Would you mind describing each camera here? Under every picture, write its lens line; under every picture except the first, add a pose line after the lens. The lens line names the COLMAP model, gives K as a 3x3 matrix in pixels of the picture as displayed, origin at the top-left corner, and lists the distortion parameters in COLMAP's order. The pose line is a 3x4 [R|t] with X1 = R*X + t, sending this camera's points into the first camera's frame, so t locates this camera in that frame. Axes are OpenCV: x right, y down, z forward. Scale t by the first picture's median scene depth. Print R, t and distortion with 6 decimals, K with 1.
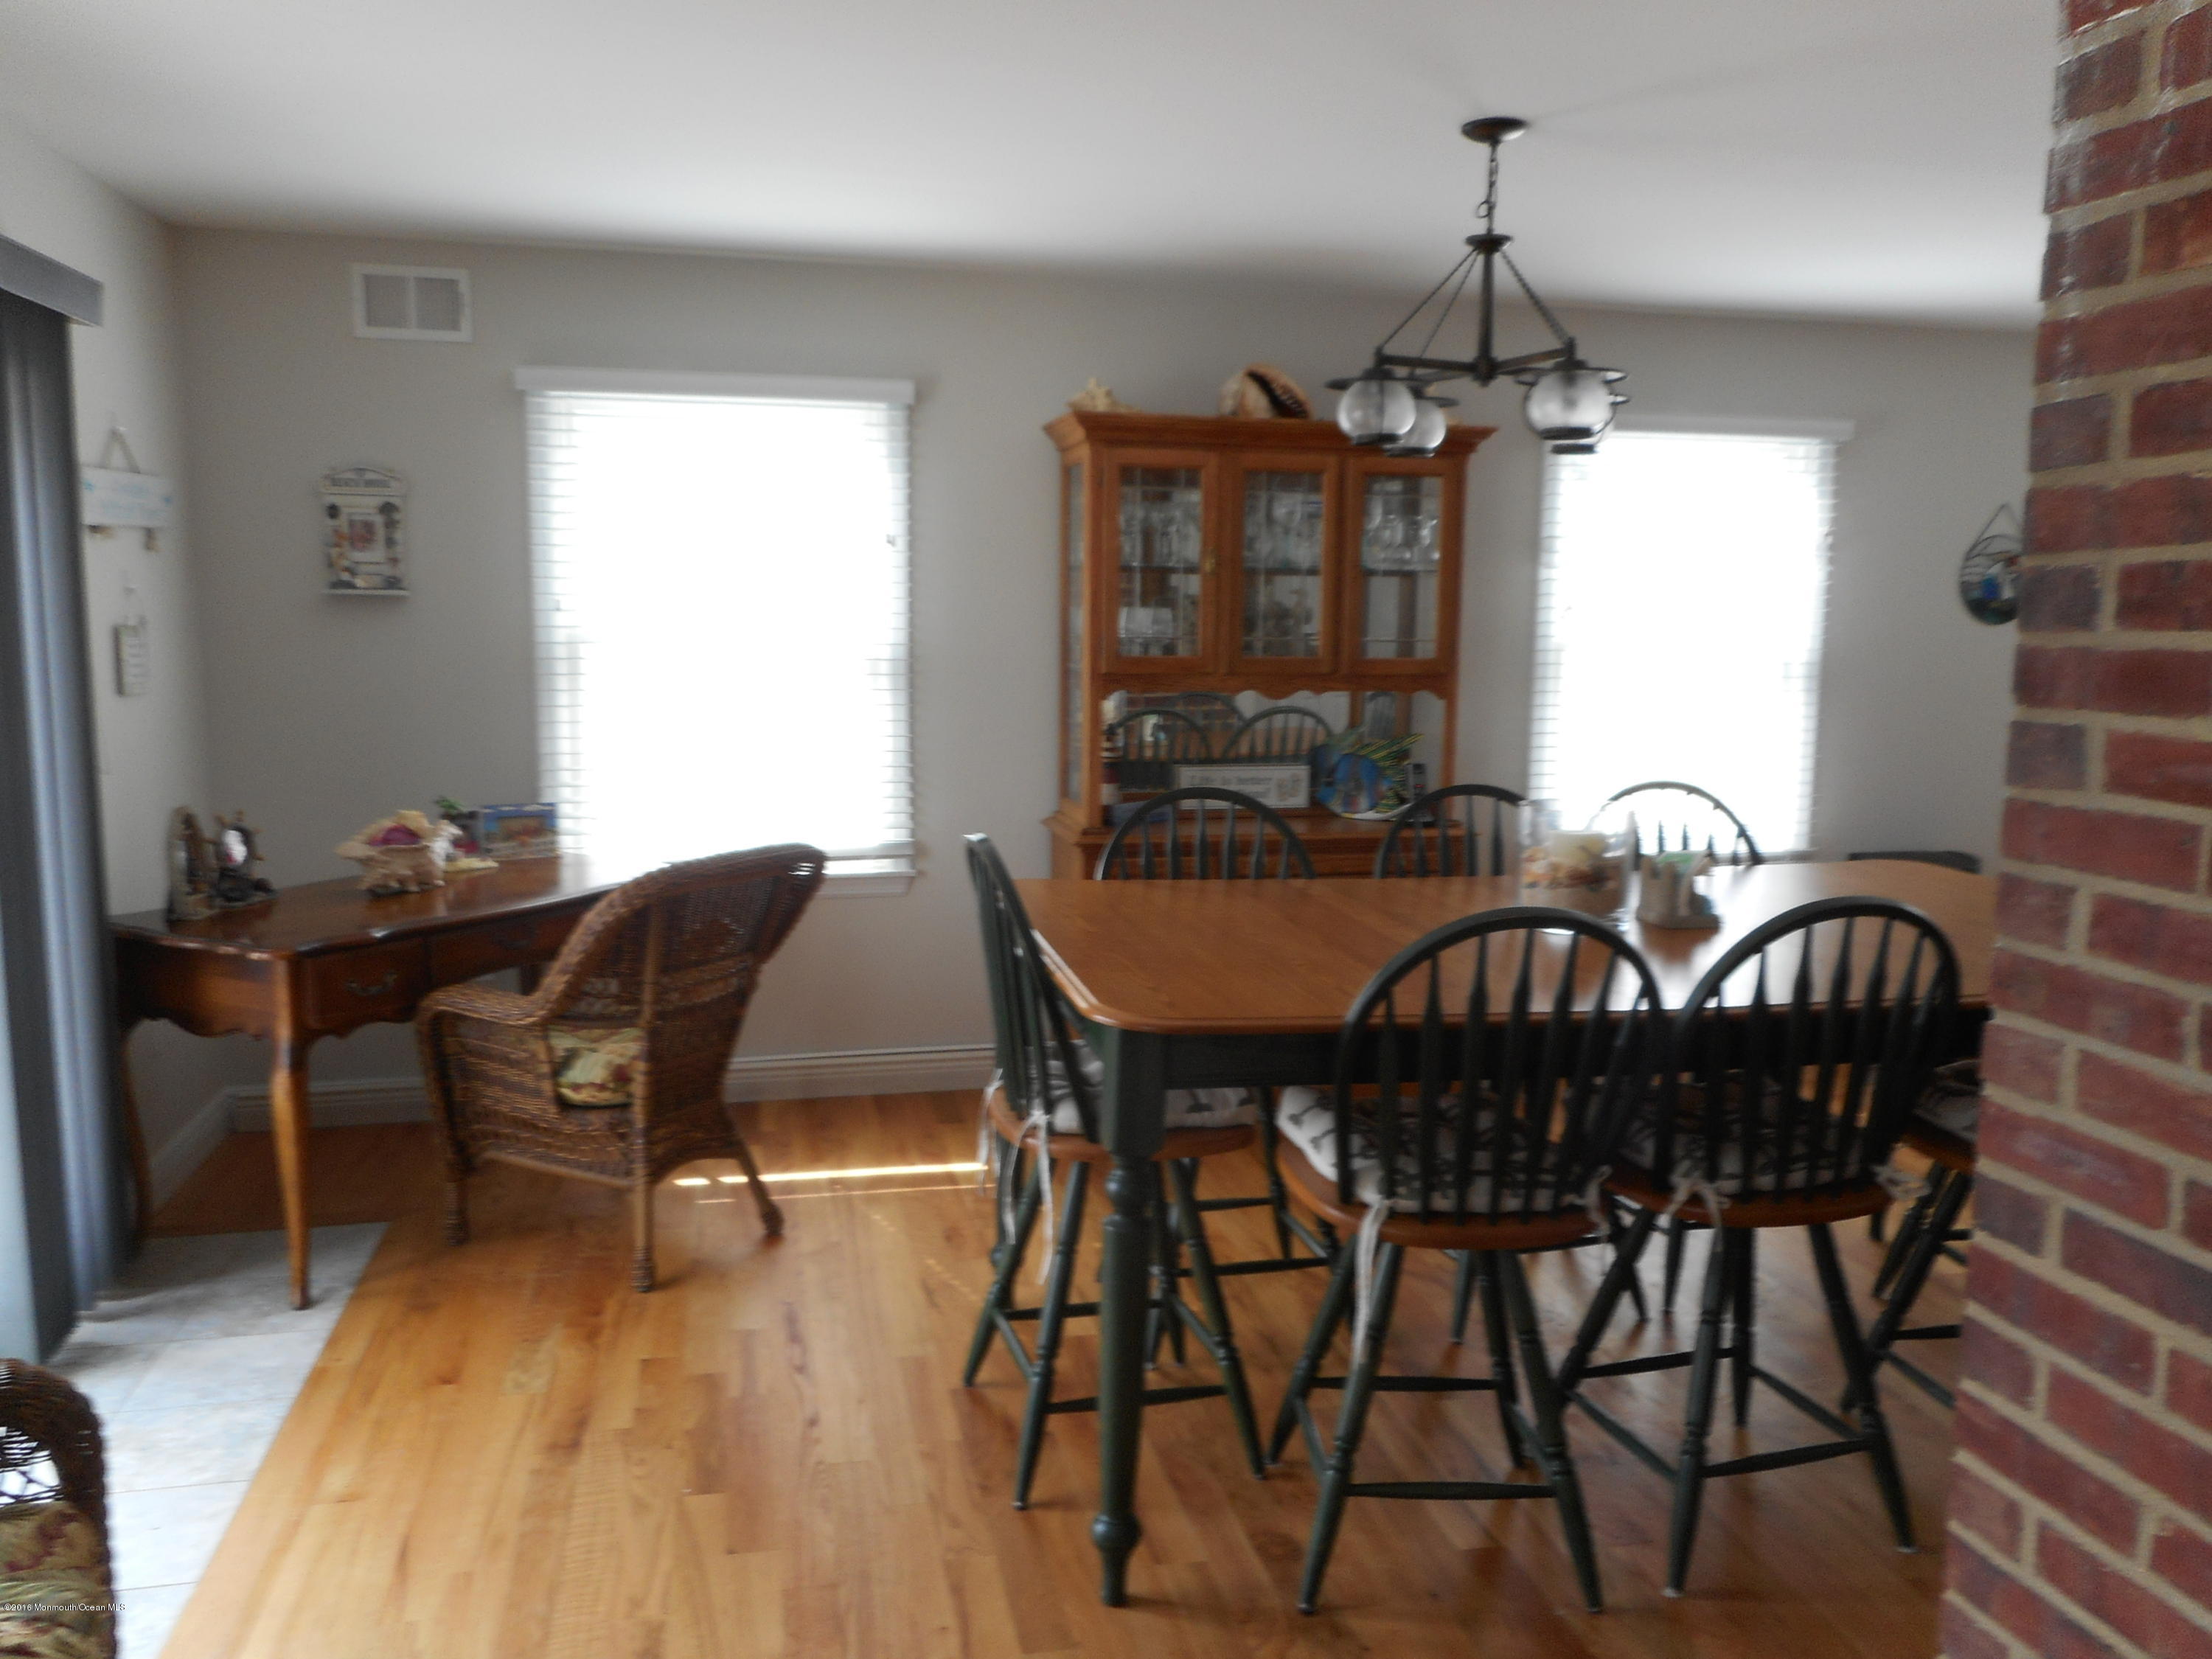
lens RADIAL K [[1670.1, 0, 1101.1], [0, 1670.1, 831.5], [0, 0, 1]] dist [-0.003126, 0.007182]
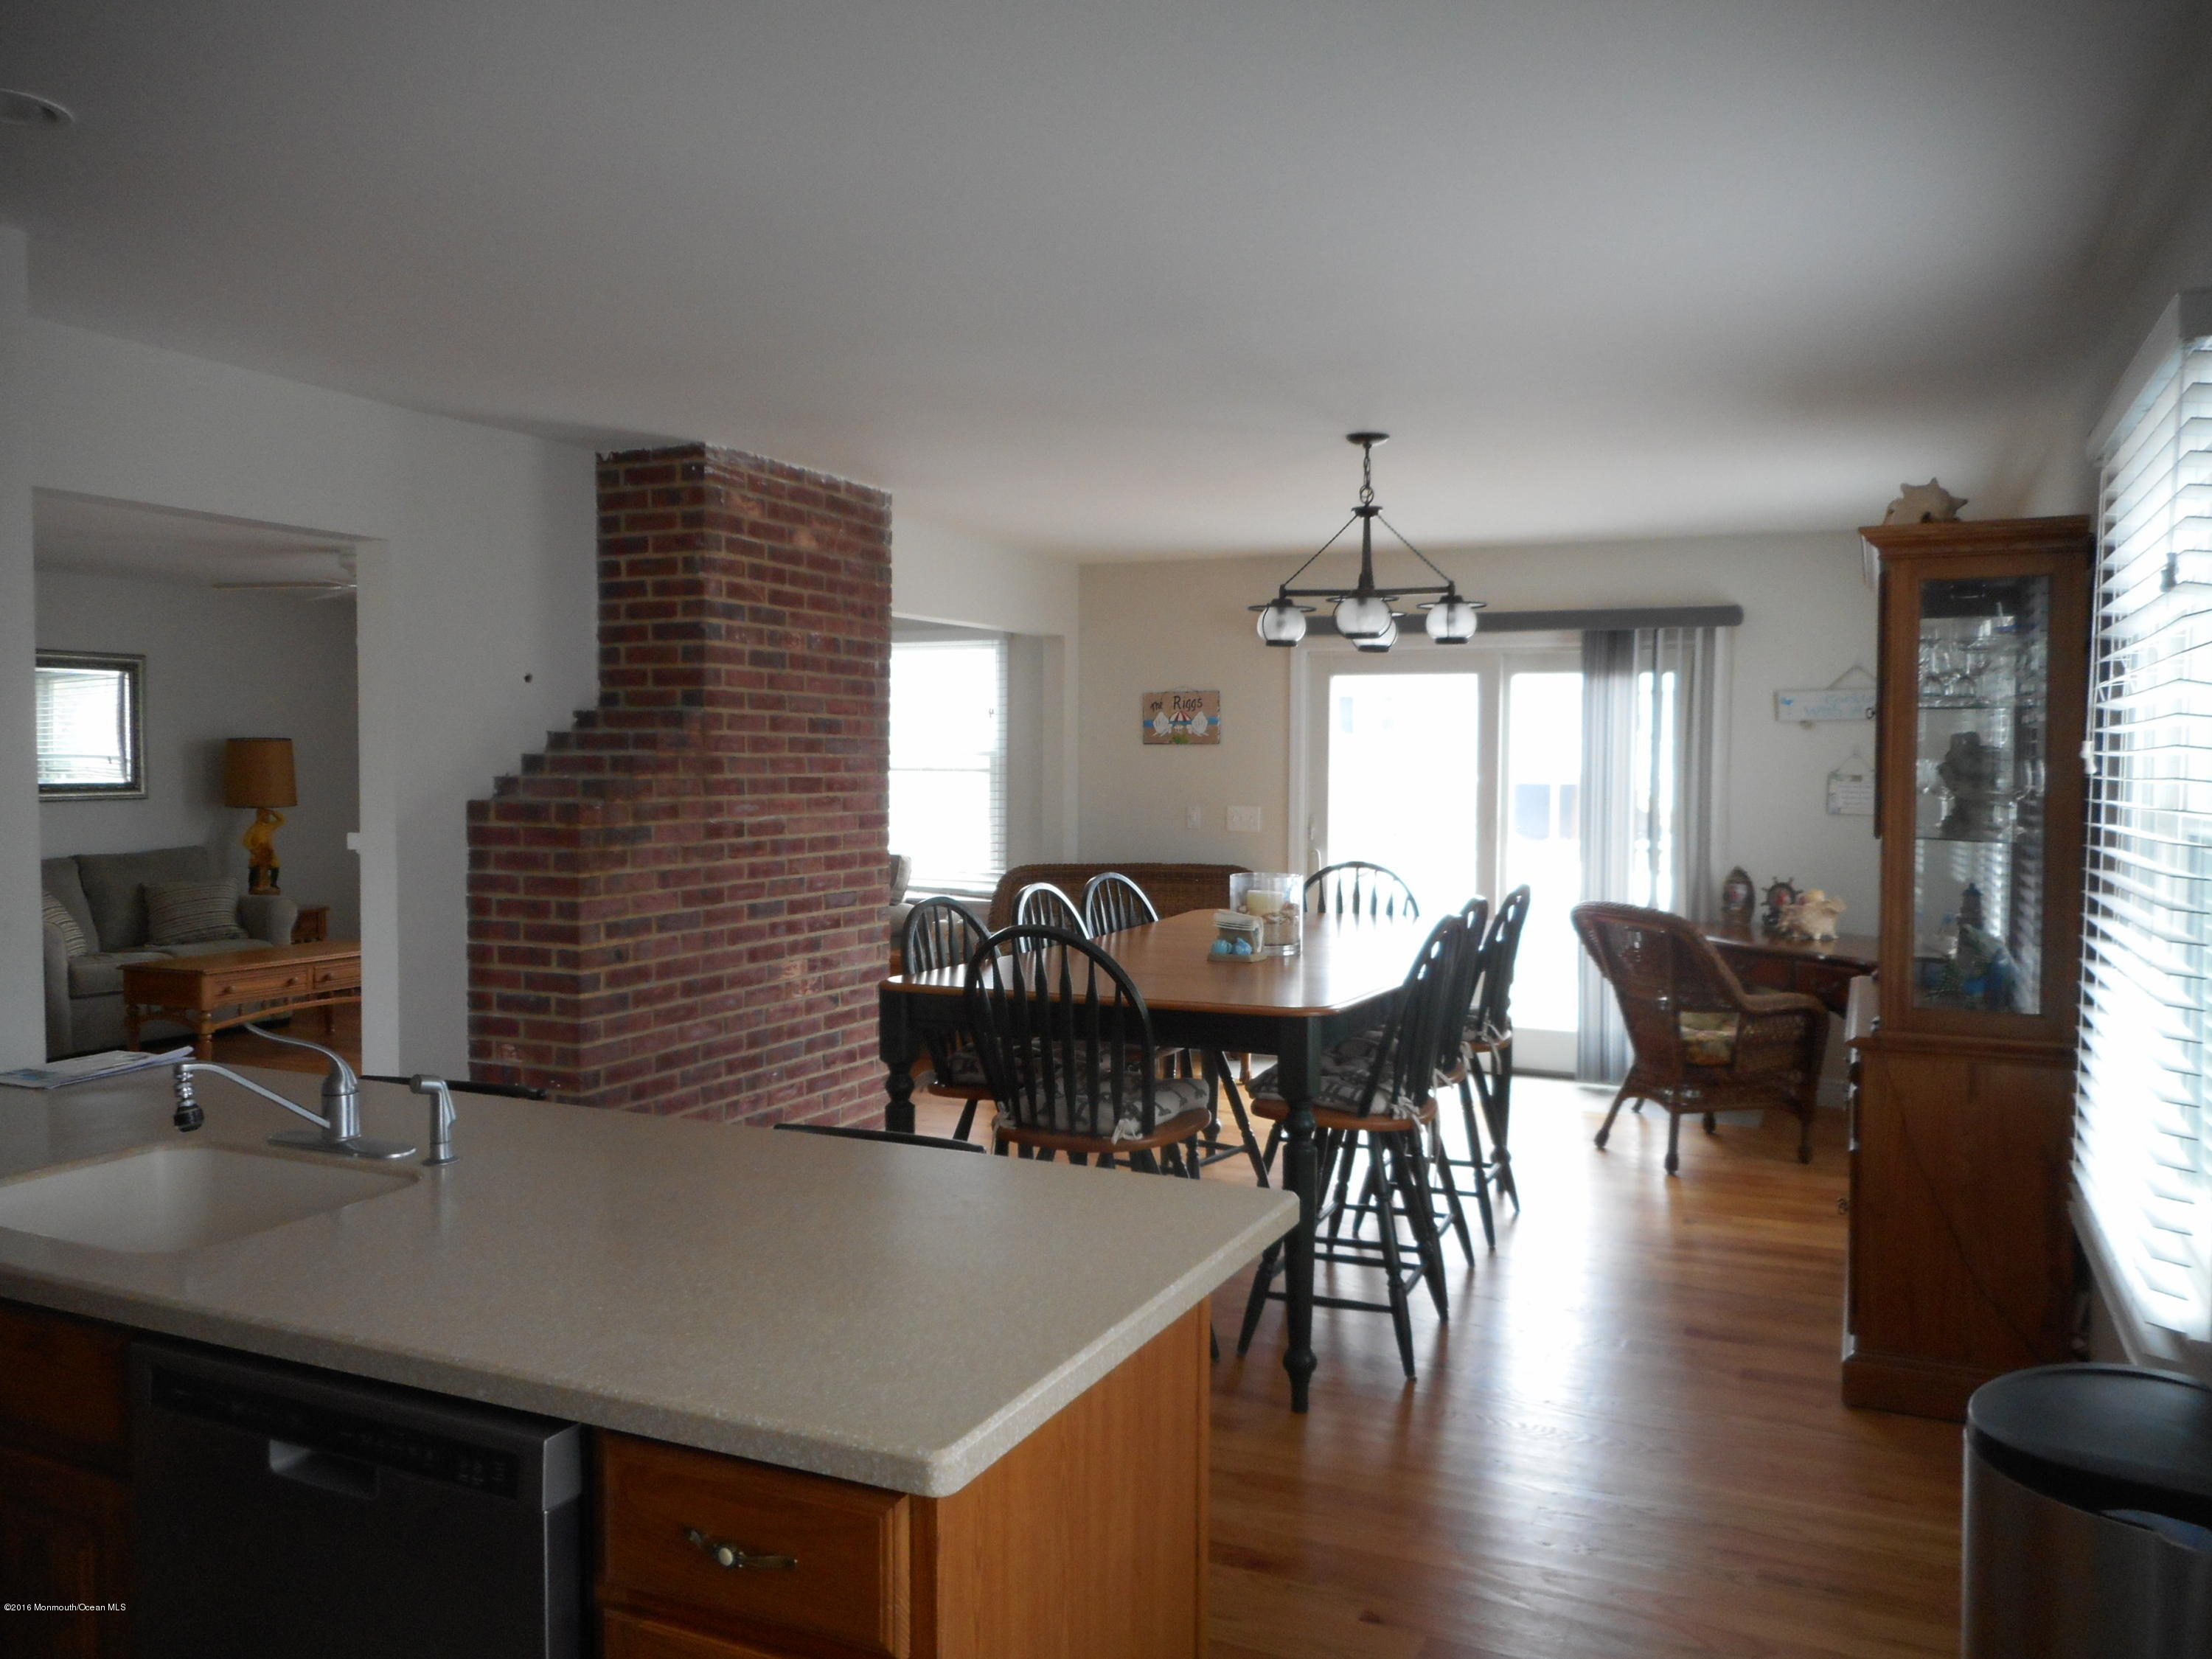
lens RADIAL K [[1670.1, 0, 1098.2], [0, 1670.1, 829.4], [0, 0, 1]] dist [-0.003126, 0.007182]
pose [[-0.609900, 0.026530, -0.792034, 1.146608], [-0.117062, 0.985459, 0.123152, -0.167772], [0.783785, 0.167827, -0.597926, 1.268359]]
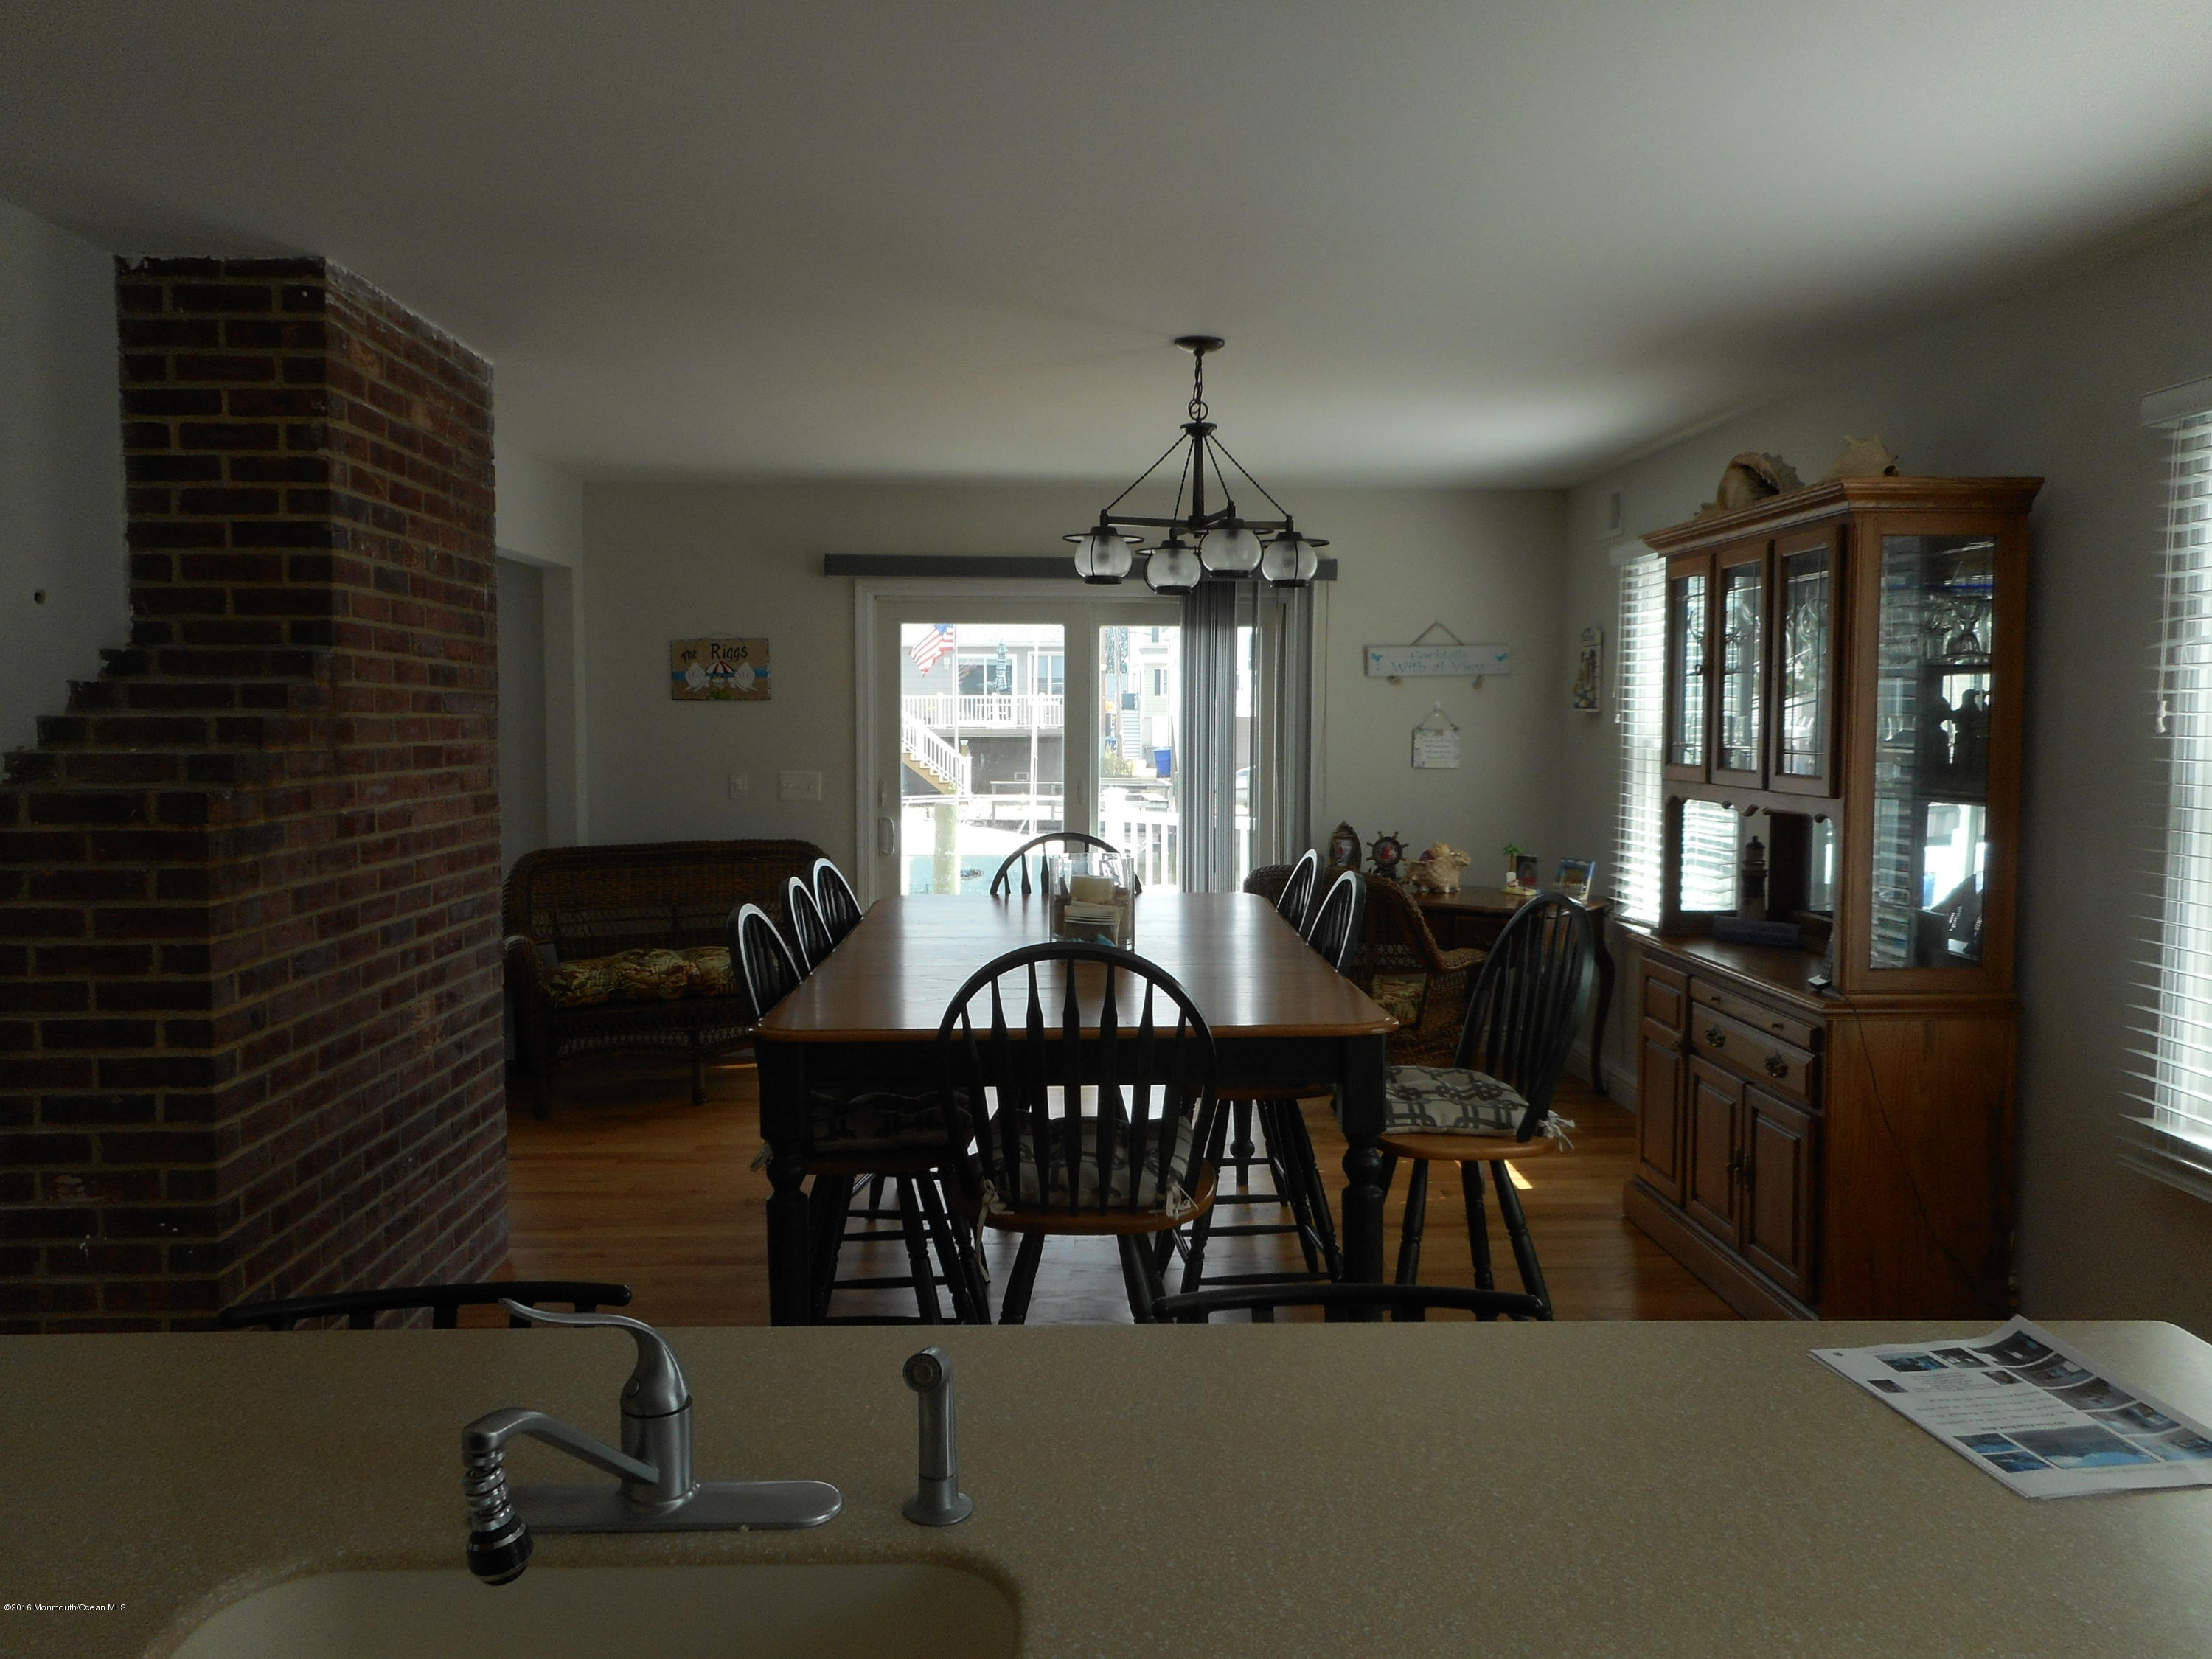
lens RADIAL K [[1670.1, 0, 1119.8], [0, 1670.1, 821.1], [0, 0, 1]] dist [-0.003126, 0.007182]
pose [[-0.179214, 0.057315, -0.982139, 1.114074], [-0.136664, 0.987172, 0.082546, -0.113065], [0.974272, 0.149016, -0.169083, 0.870994]]
